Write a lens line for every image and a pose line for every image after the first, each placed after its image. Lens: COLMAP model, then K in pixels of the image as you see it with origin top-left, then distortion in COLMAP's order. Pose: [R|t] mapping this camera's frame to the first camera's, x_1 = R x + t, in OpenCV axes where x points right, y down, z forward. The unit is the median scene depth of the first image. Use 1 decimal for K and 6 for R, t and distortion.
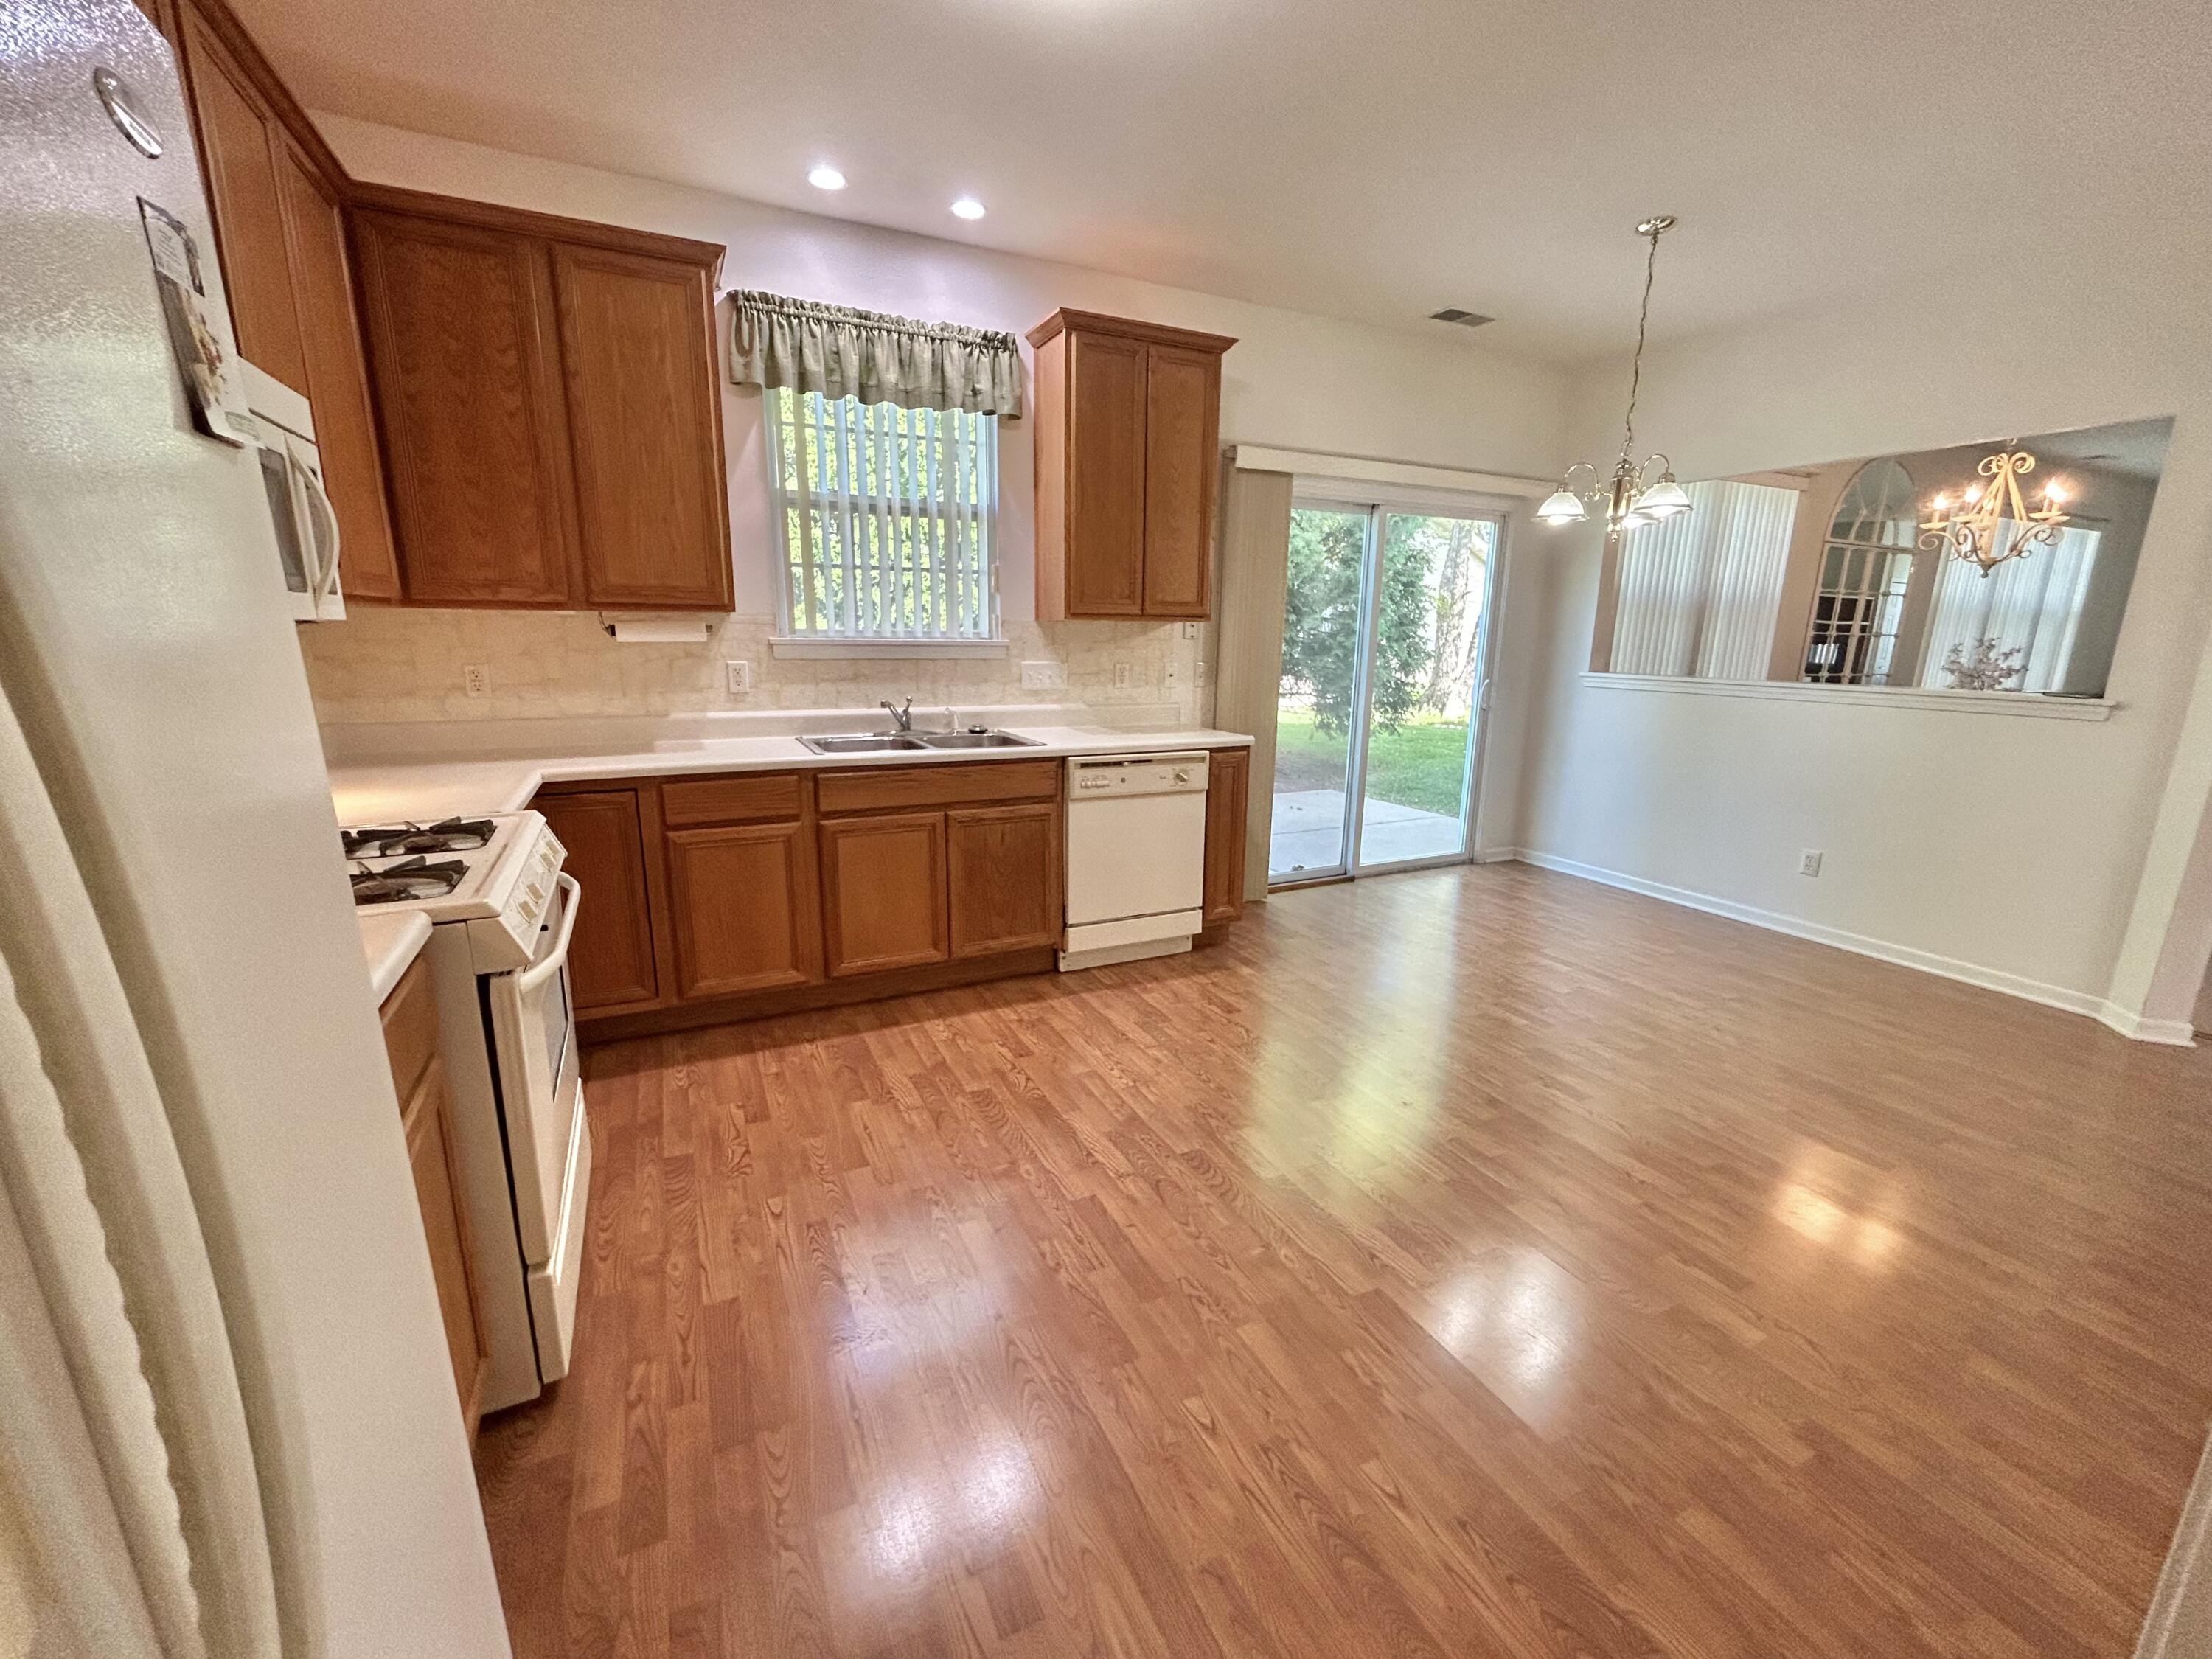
lens RADIAL K [[894.6, 0, 1107.4], [0, 894.6, 829.5], [0, 0, 1]] dist [-0.001245, 0.001023]
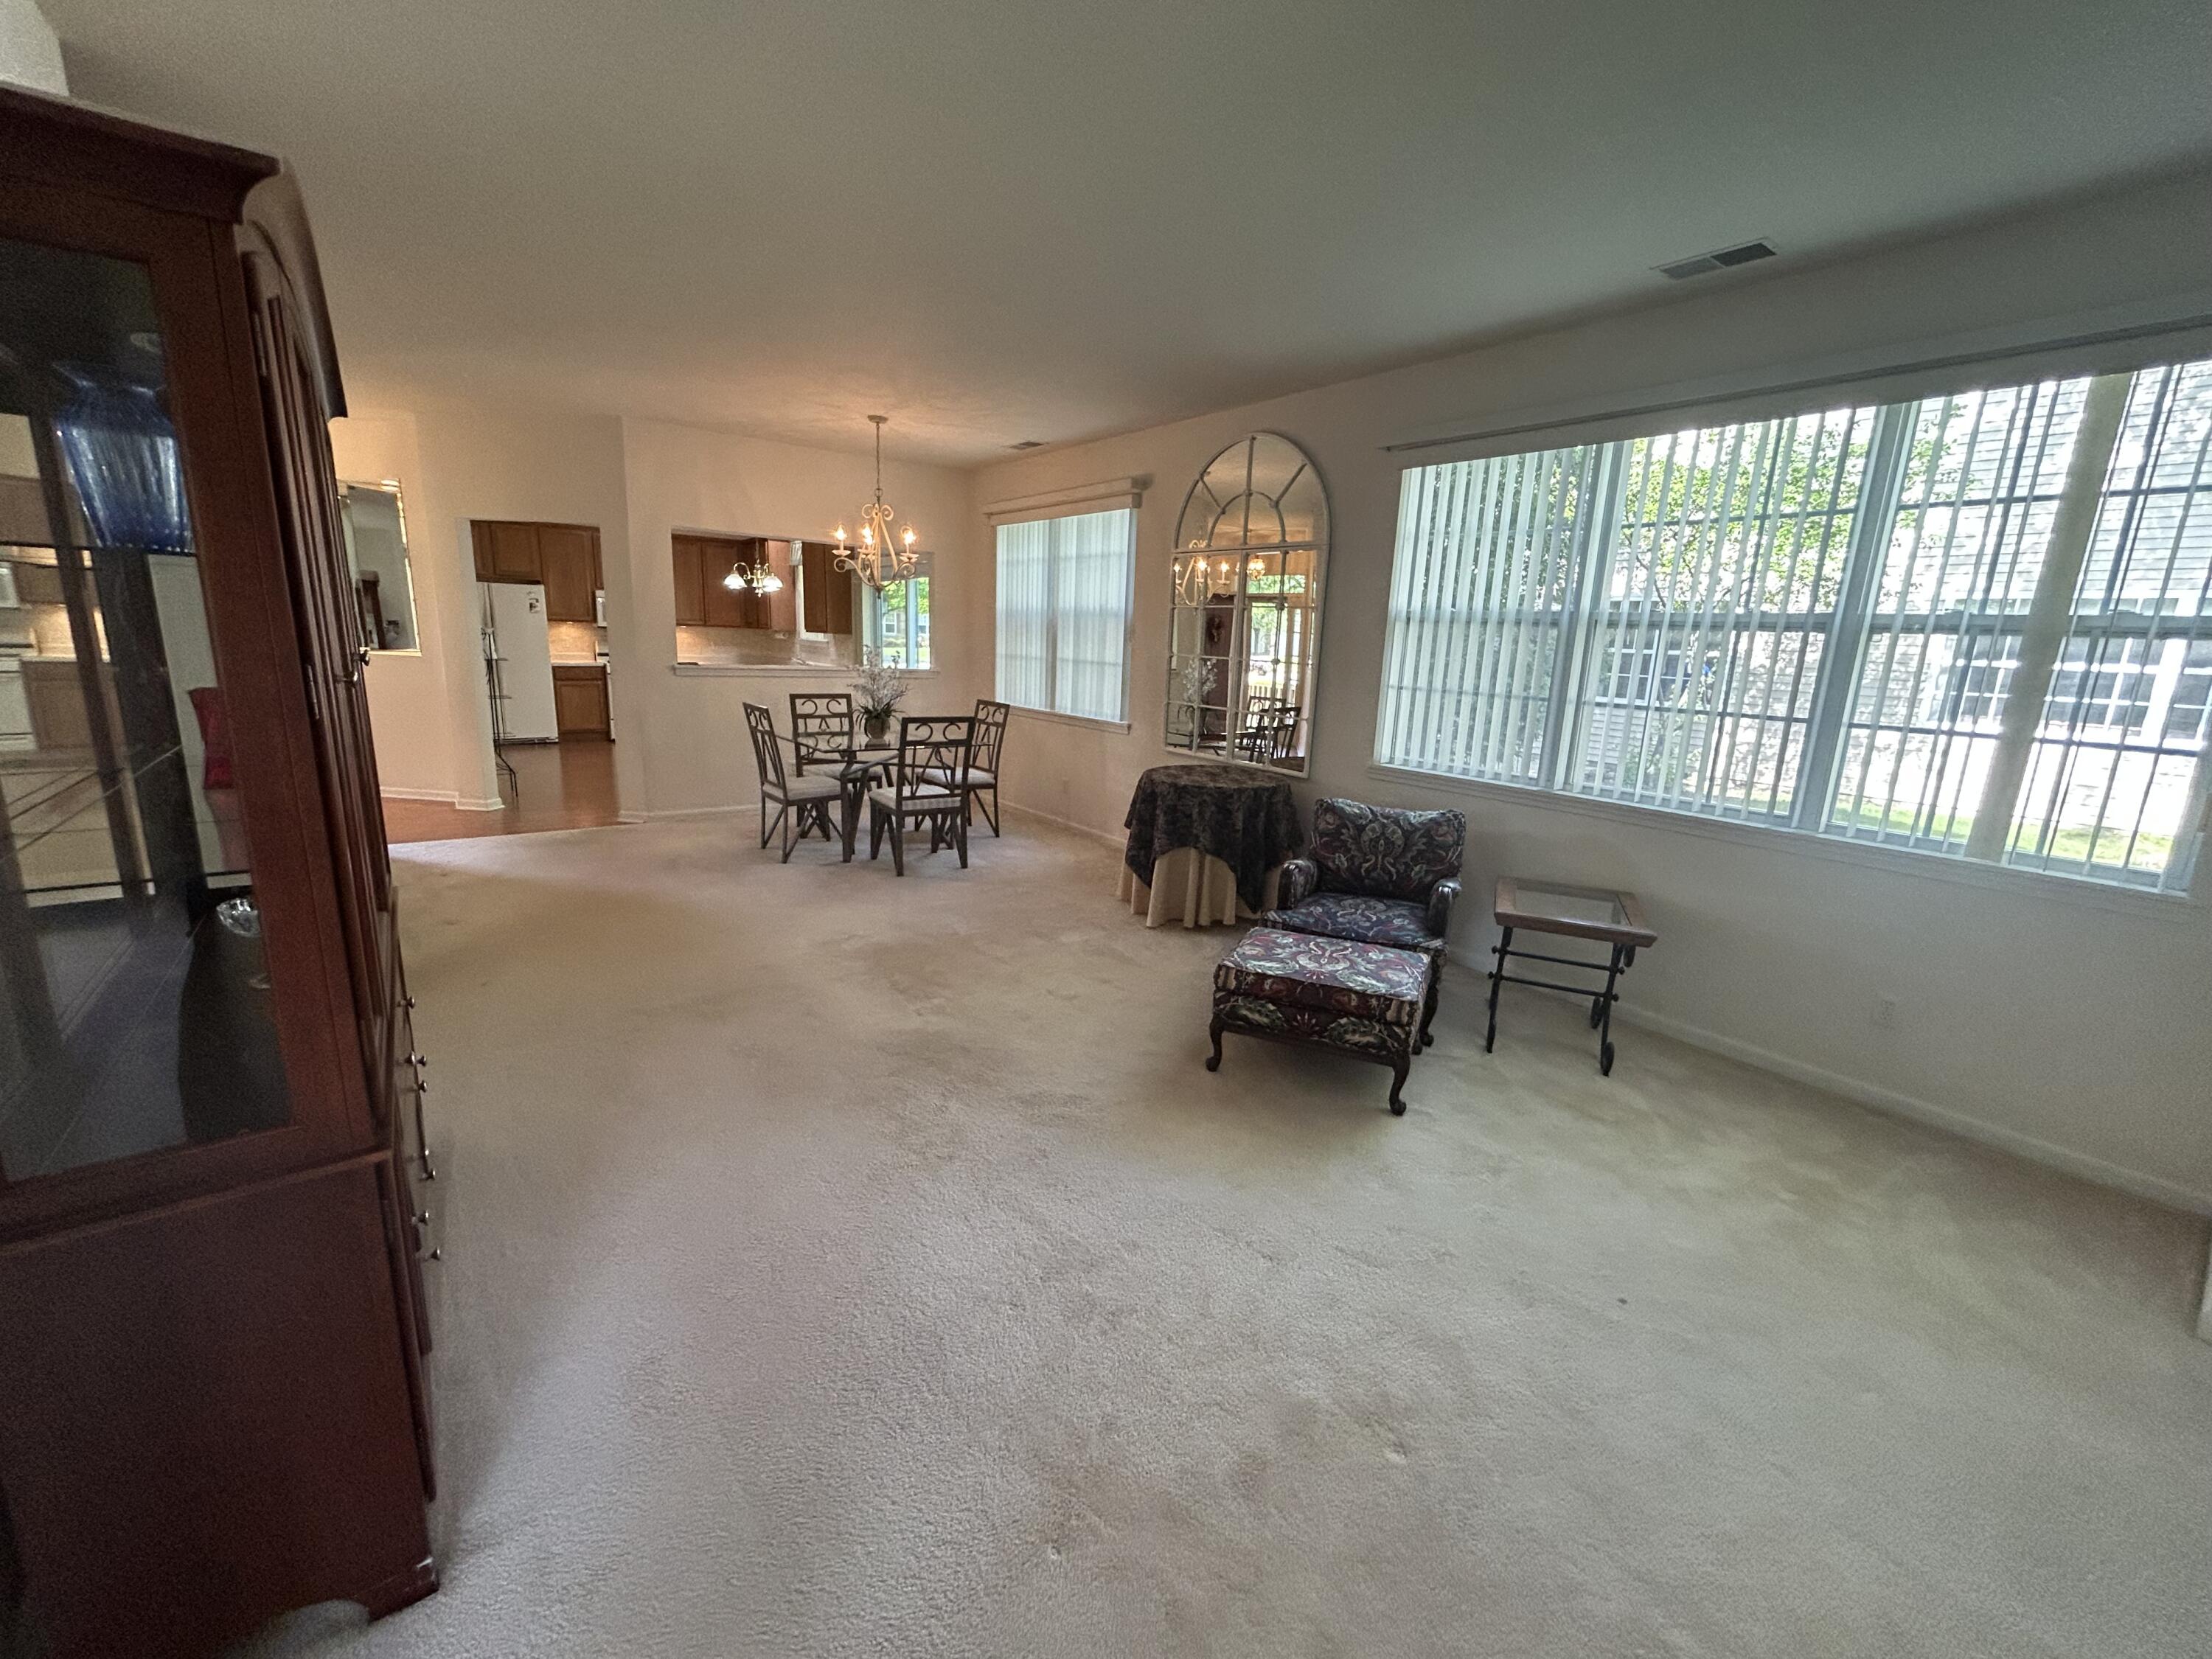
lens RADIAL K [[894.6, 0, 1103.4], [0, 894.6, 832.4], [0, 0, 1]] dist [-0.001245, 0.001023]
pose [[0.190549, 0.205693, -0.959886, 3.155690], [-0.250229, 0.955680, 0.155119, -0.321329], [0.949251, 0.210633, 0.233574, 1.446470]]
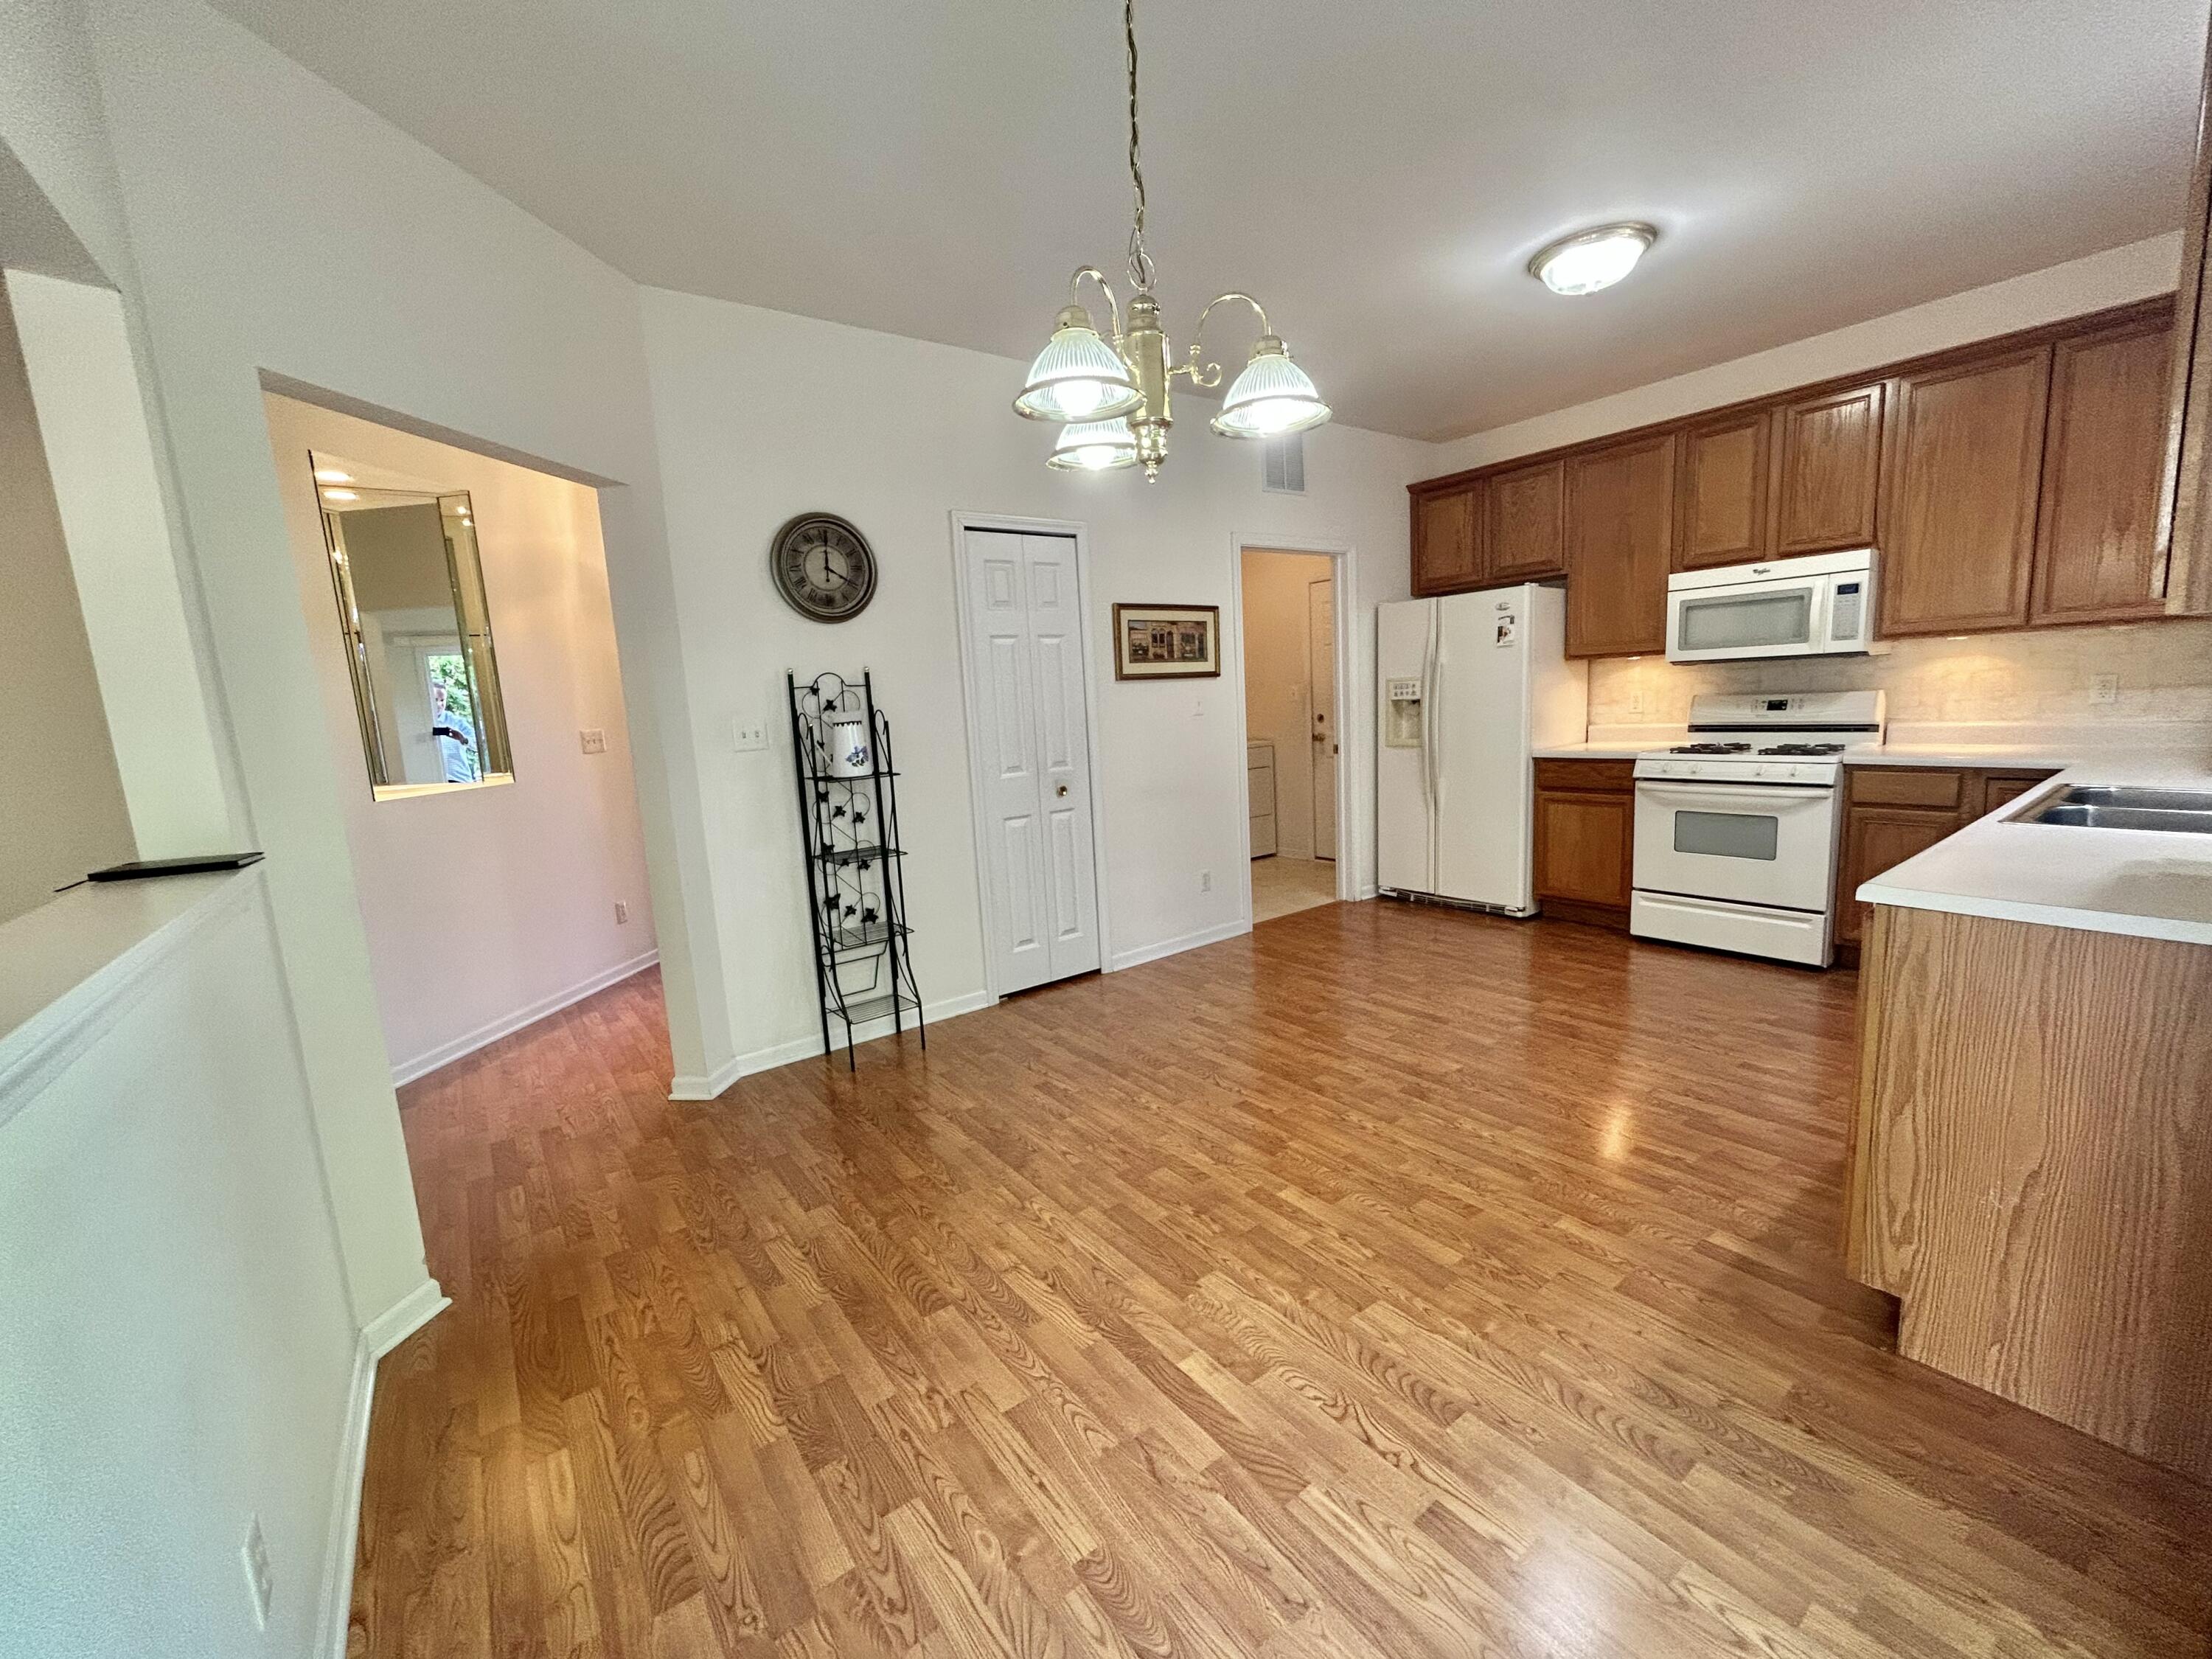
lens RADIAL K [[894.6, 0, 1108.4], [0, 894.6, 832.1], [0, 0, 1]] dist [-0.001245, 0.001023]
pose [[-0.981838, 0.071642, -0.175675, 0.677159], [0.003045, 0.931793, 0.362978, -0.323622], [0.189697, 0.355850, -0.915088, 1.459457]]
